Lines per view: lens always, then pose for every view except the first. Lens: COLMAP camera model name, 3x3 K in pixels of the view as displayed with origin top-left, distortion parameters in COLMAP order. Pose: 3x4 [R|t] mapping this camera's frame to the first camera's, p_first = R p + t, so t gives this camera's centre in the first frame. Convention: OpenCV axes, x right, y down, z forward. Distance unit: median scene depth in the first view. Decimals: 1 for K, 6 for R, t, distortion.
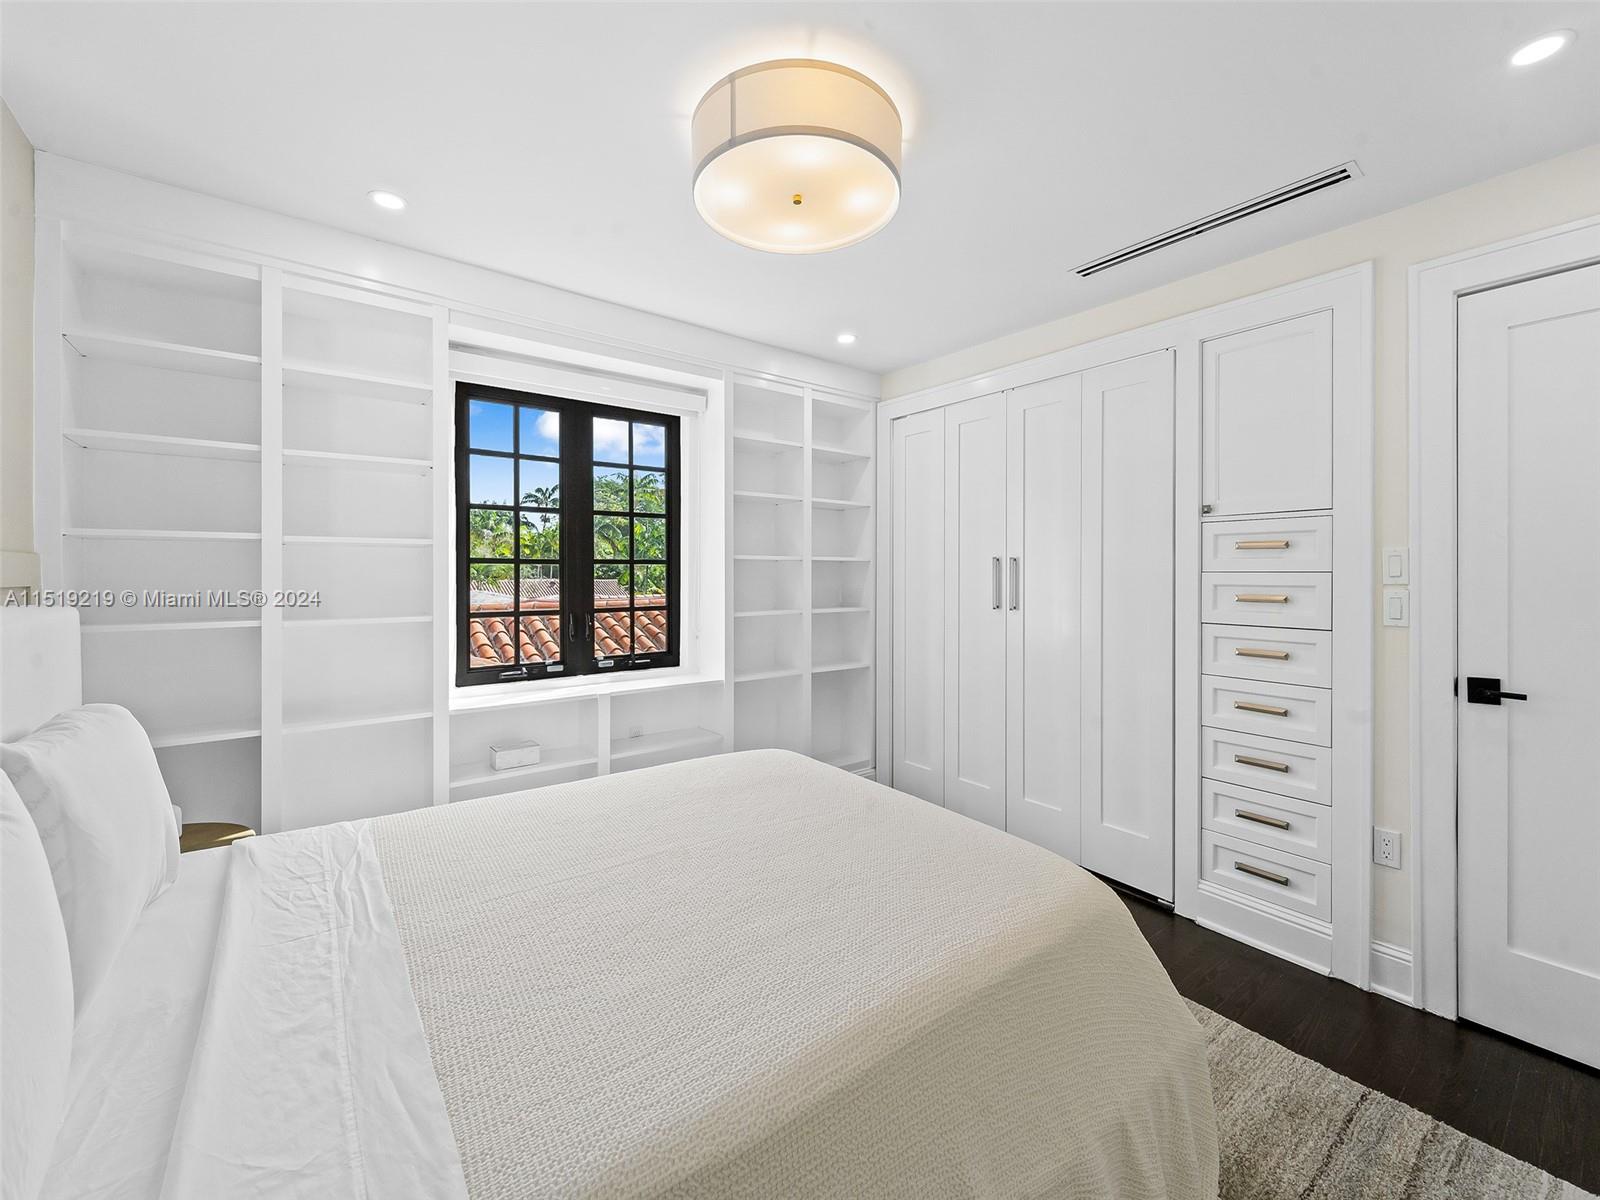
lens RADIAL K [[658.6, 0, 798.3], [0, 658.6, 576.7], [0, 0, 1]] dist [-0.000370, 0.000098]
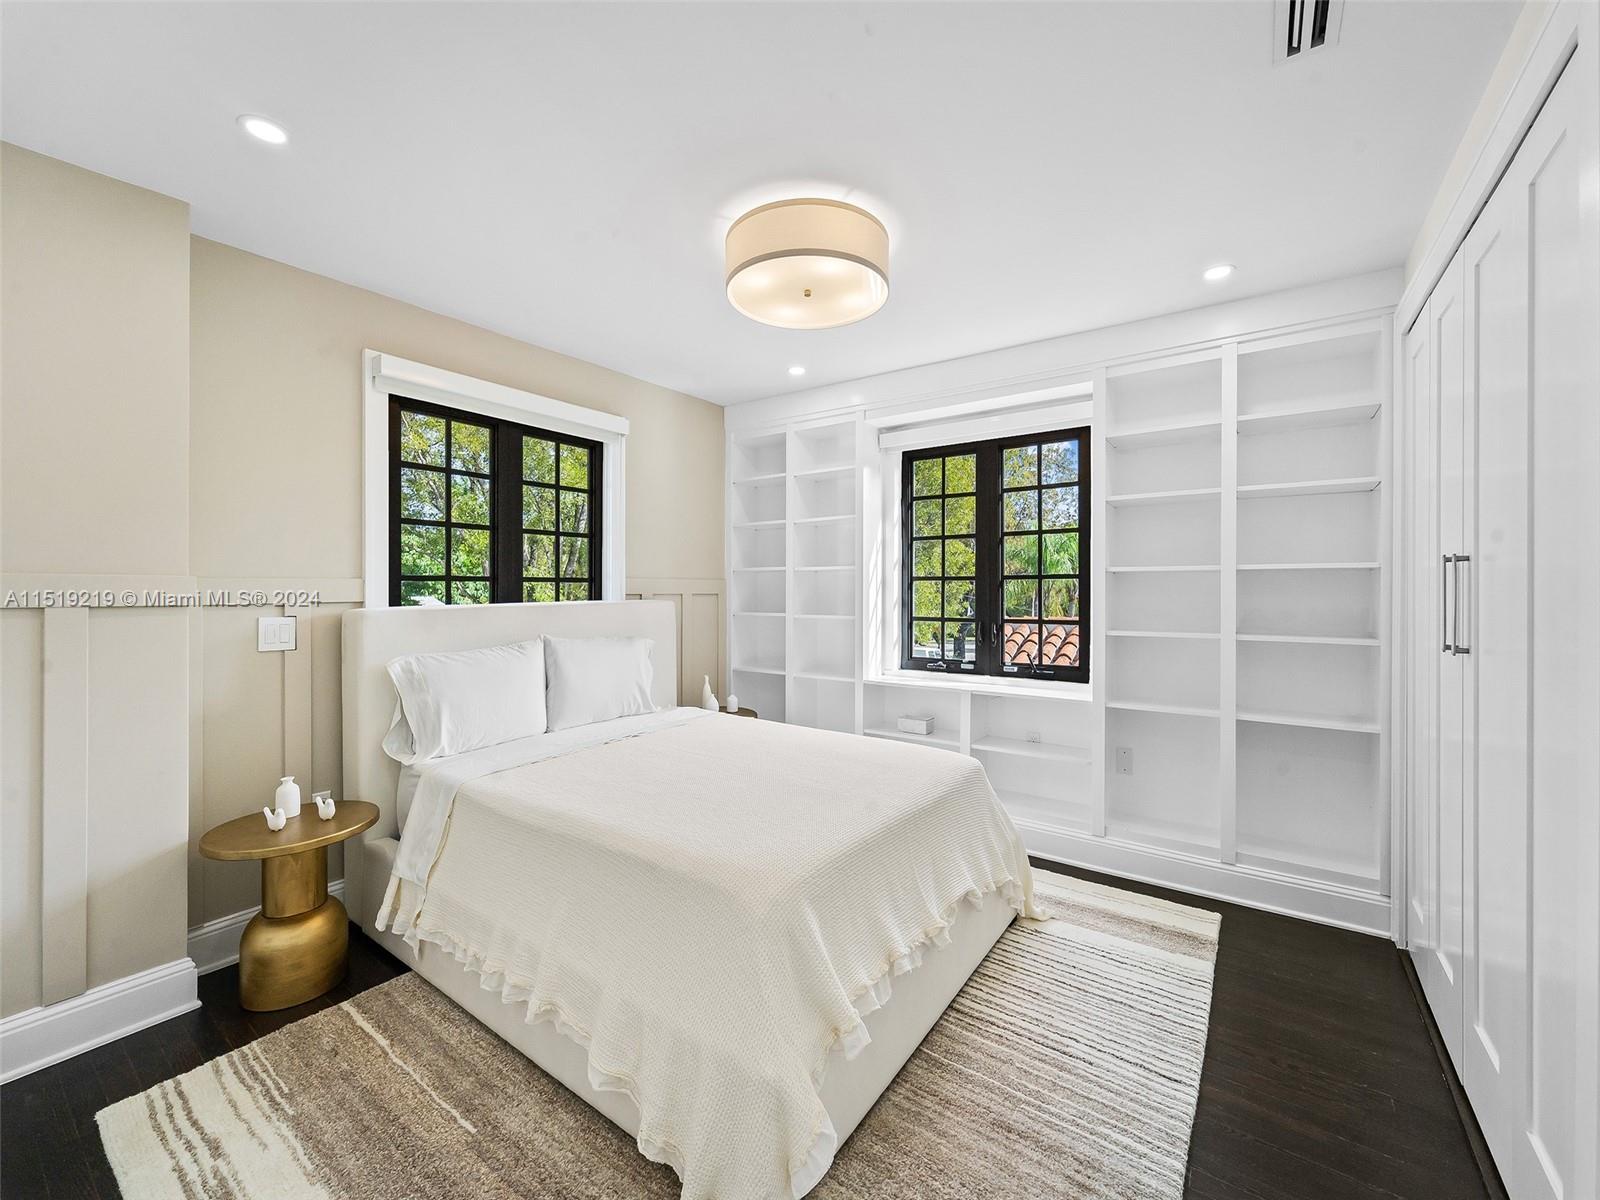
lens RADIAL K [[645.6, 0, 800.0], [0, 645.6, 600.0], [0, 0, 1]] dist [0.000536, 0.000132]
pose [[0.297379, 0.009960, -0.954707, 0.657660], [-0.006583, 0.999943, 0.008381, 0.008794], [0.954737, 0.003792, 0.297428, 0.340453]]
